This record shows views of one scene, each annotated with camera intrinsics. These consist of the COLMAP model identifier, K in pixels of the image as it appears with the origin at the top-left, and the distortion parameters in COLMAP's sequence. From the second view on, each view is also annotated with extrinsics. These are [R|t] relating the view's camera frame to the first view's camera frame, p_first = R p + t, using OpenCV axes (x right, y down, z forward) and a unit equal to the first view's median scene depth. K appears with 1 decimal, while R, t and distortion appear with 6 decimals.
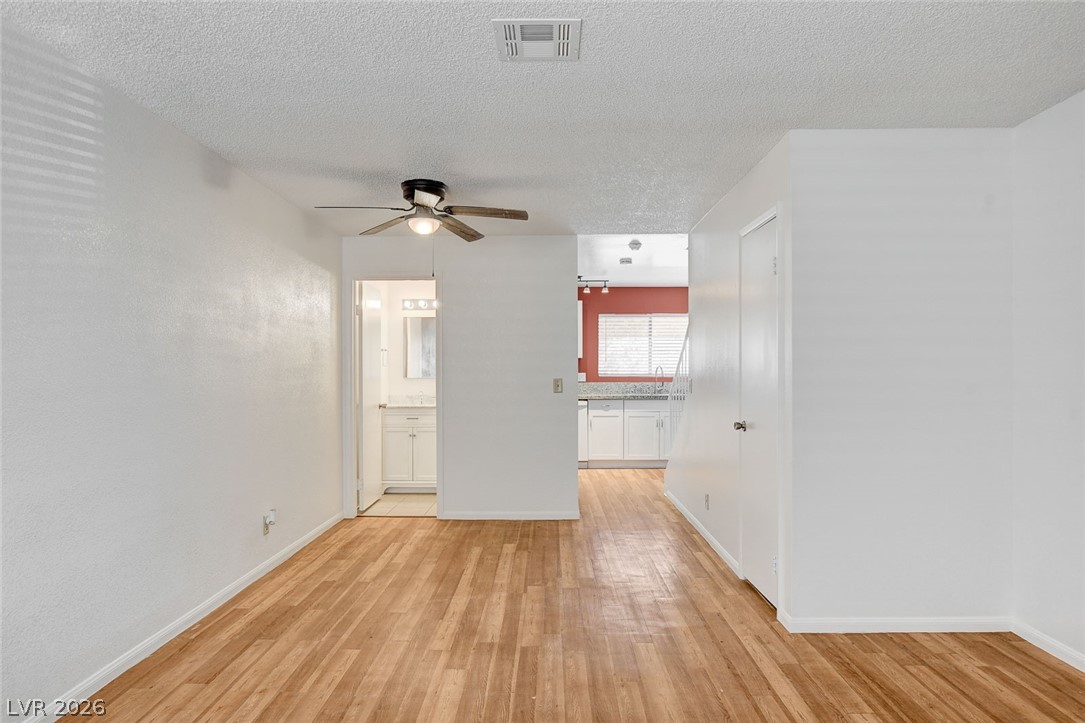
lens RADIAL K [[680.1, 0, 542.5], [0, 680.1, 361.5], [0, 0, 1]] dist [-0.001387, 0.000644]
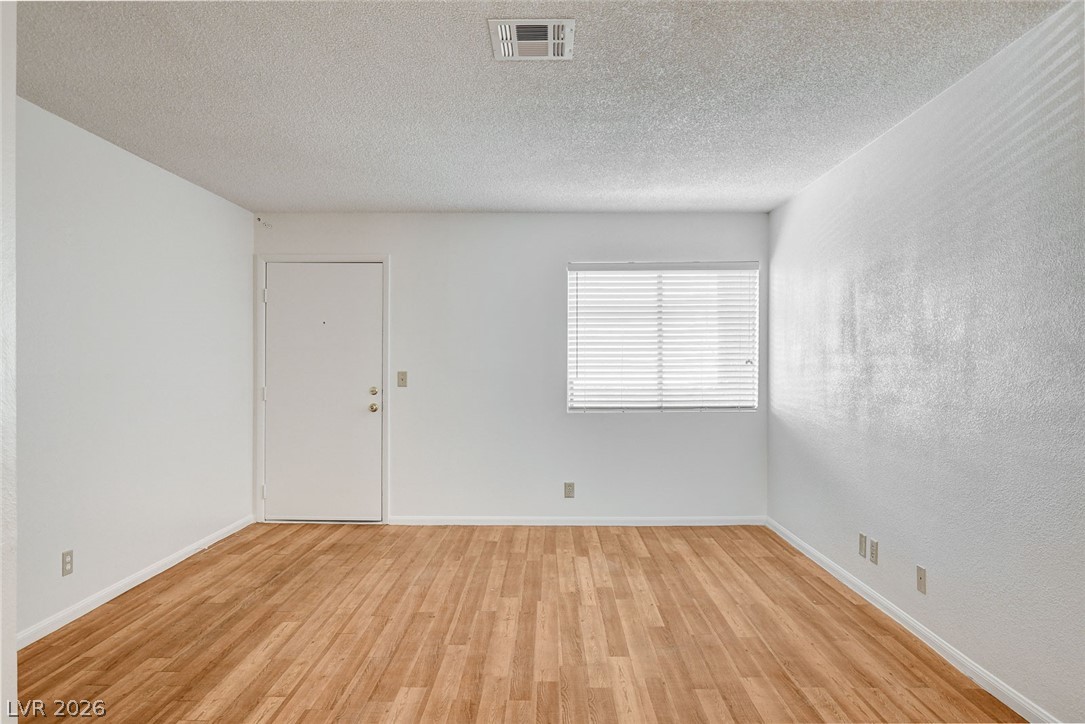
lens RADIAL K [[705.4, 0, 542.5], [0, 705.4, 362.0], [0, 0, 1]] dist [0.002746, 0.002391]
pose [[-0.999997, 0.001162, -0.002024, -0.013360], [0.001211, 0.999711, -0.024007, 0.027071], [0.001996, -0.024010, -0.999710, 1.399581]]
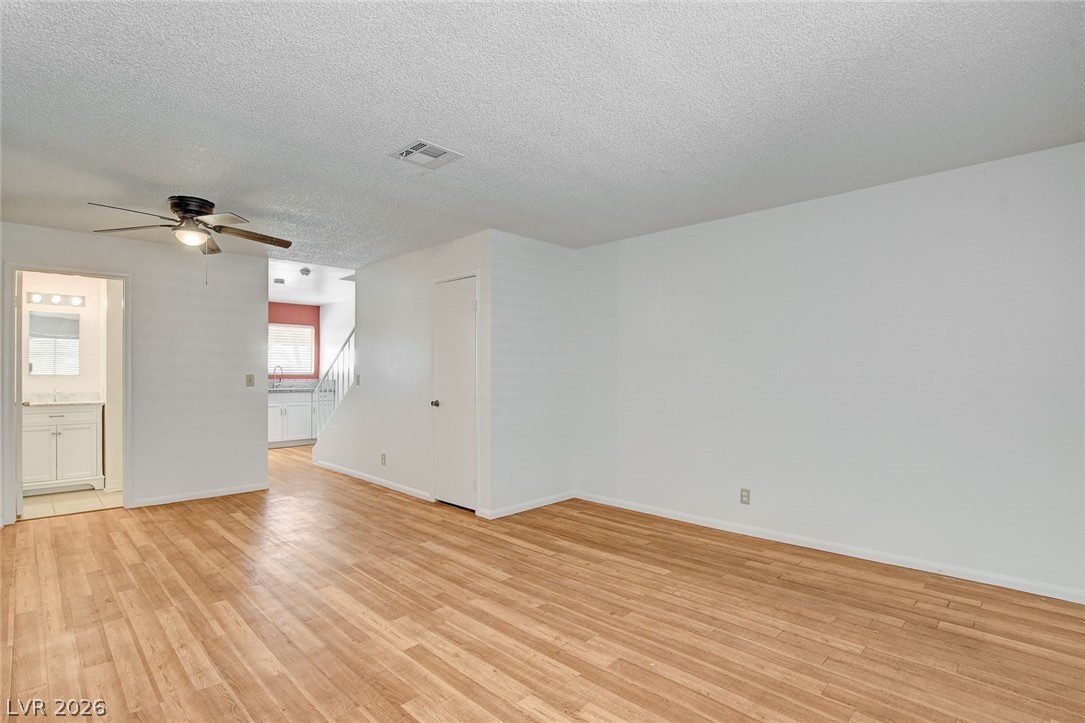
lens RADIAL K [[521.4, 0, 542.5], [0, 521.4, 361.5], [0, 0, 1]] dist [-0.023174, 0.000523]
pose [[0.694811, 0.019742, 0.718922, -0.460569], [-0.013643, 0.999805, -0.014270, 0.012380], [-0.719063, 0.000107, 0.694945, -0.015257]]
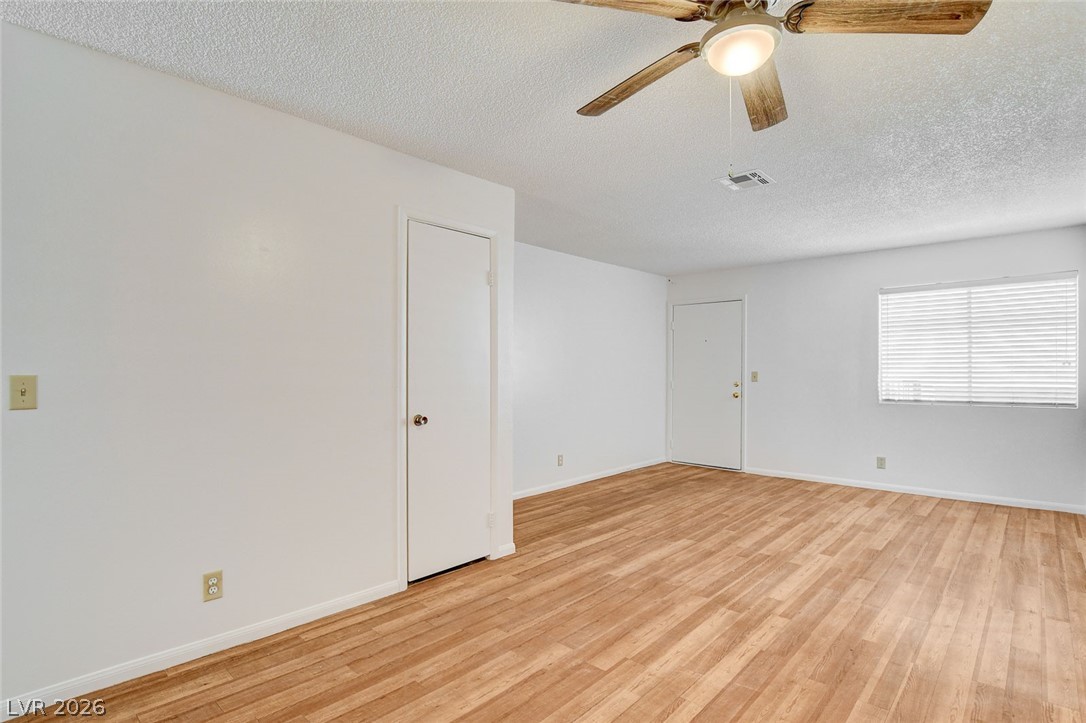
lens RADIAL K [[548.2, 0, 543.0], [0, 548.2, 361.5], [0, 0, 1]] dist [-0.017296, 0.000402]
pose [[-0.744766, 0.012110, 0.667215, -0.391850], [-0.010572, 0.999496, -0.029942, 0.038195], [-0.667241, -0.029354, -0.744263, 1.651984]]
